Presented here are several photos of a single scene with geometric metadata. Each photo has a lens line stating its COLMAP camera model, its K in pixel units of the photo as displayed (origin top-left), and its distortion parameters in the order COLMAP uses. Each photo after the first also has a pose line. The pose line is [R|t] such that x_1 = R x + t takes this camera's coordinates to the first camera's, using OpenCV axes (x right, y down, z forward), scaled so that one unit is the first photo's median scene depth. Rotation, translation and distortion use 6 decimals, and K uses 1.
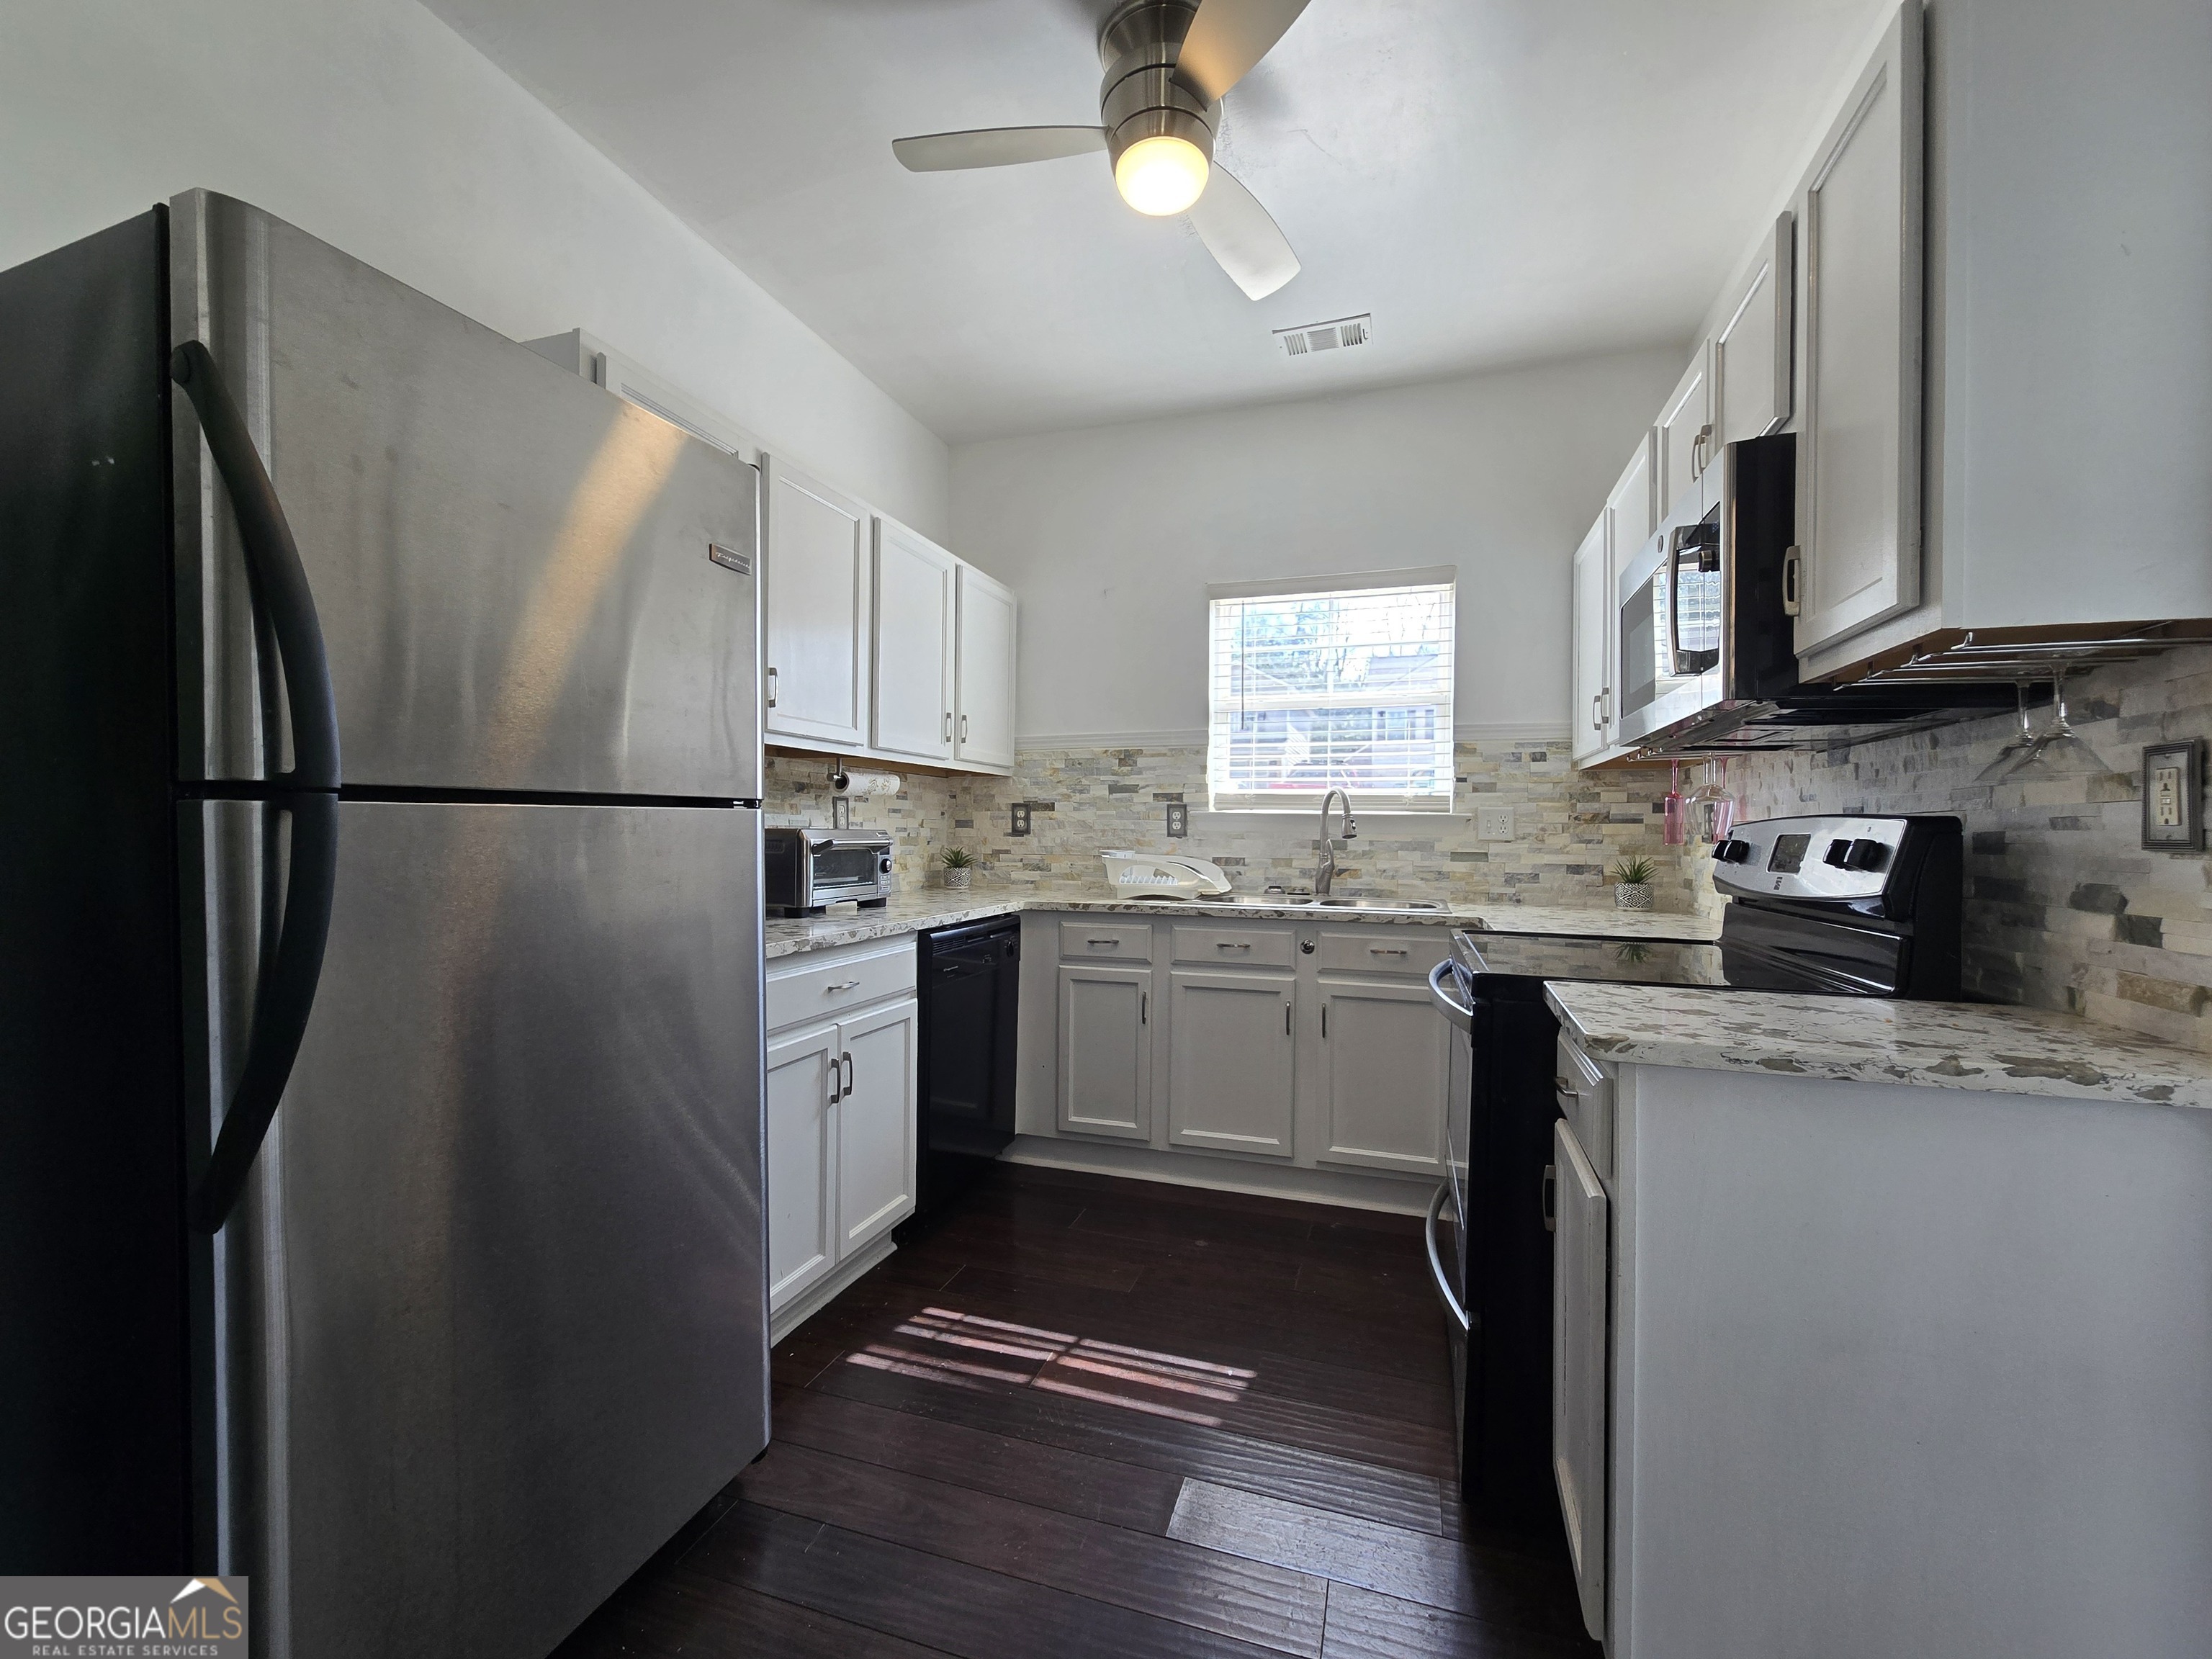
lens RADIAL K [[908.2, 0, 1110.5], [0, 908.2, 839.5], [0, 0, 1]] dist [-0.002650, 0.001021]
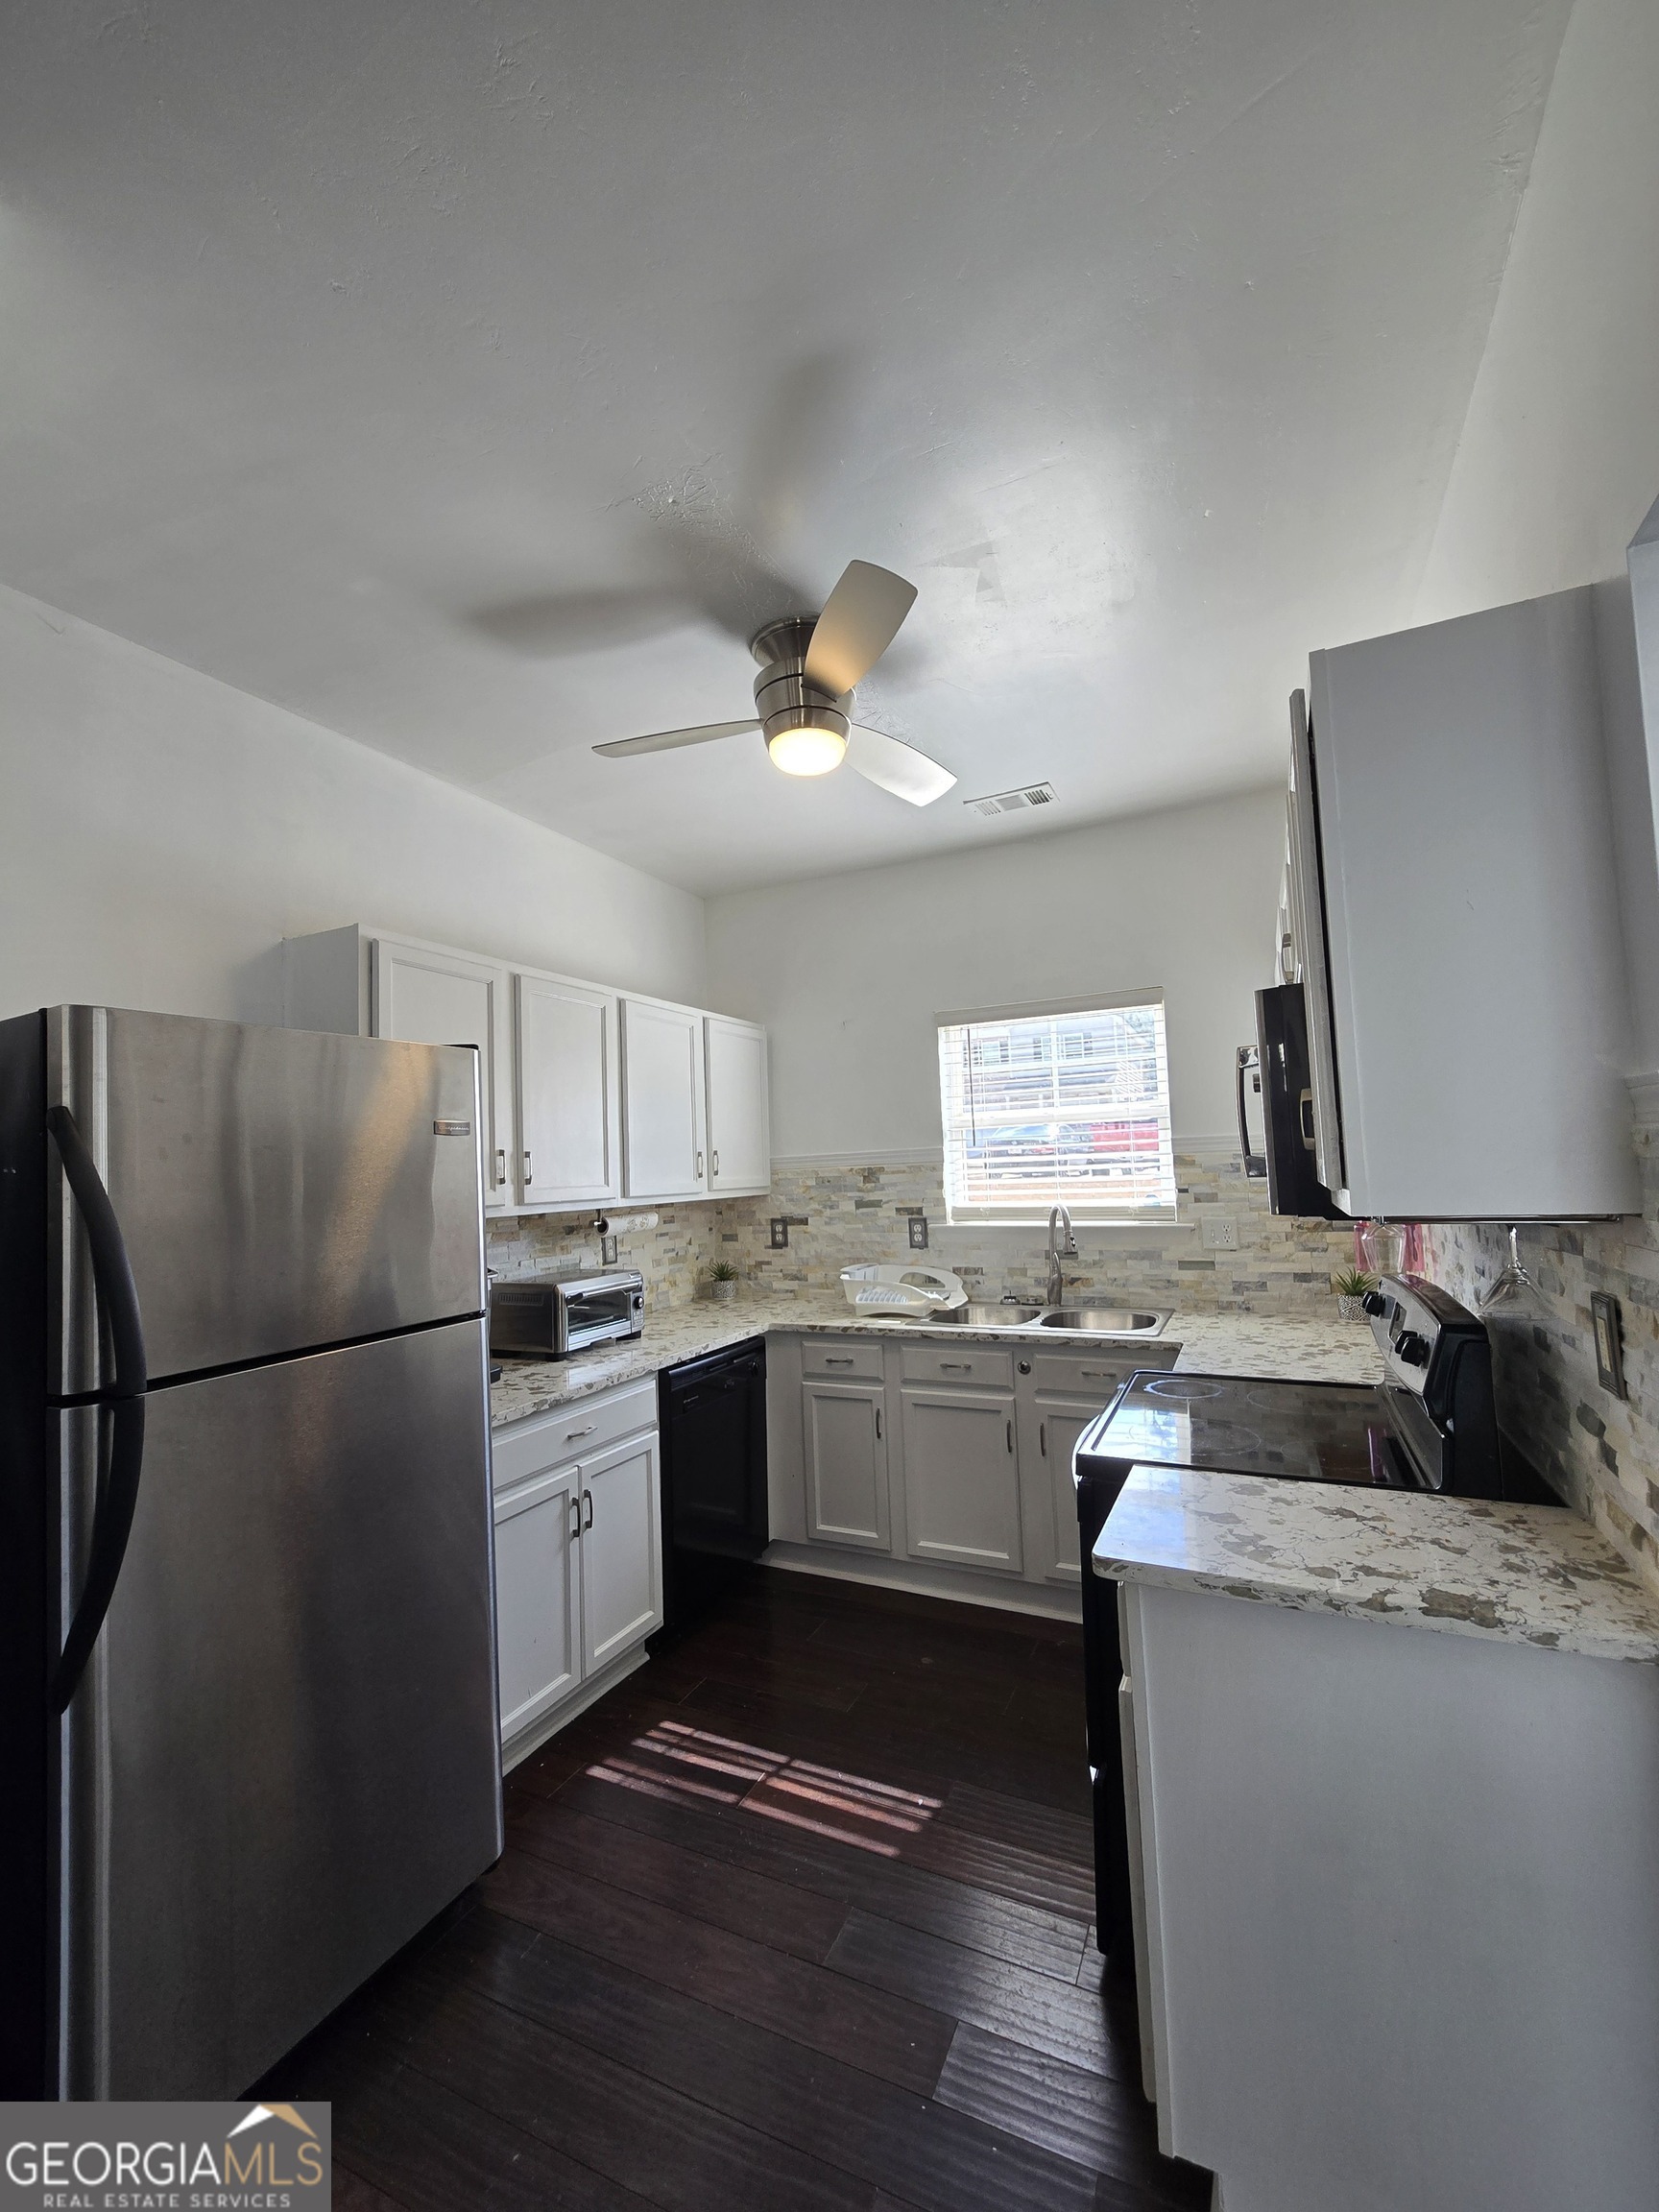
lens RADIAL K [[908.2, 0, 823.7], [0, 908.2, 1111.1], [0, 0, 1]] dist [-0.002650, 0.001021]
pose [[0.989477, -0.053196, -0.134558, 0.176136], [0.043597, 0.996356, -0.073303, -0.139045], [0.137967, 0.066666, 0.988191, -0.125425]]
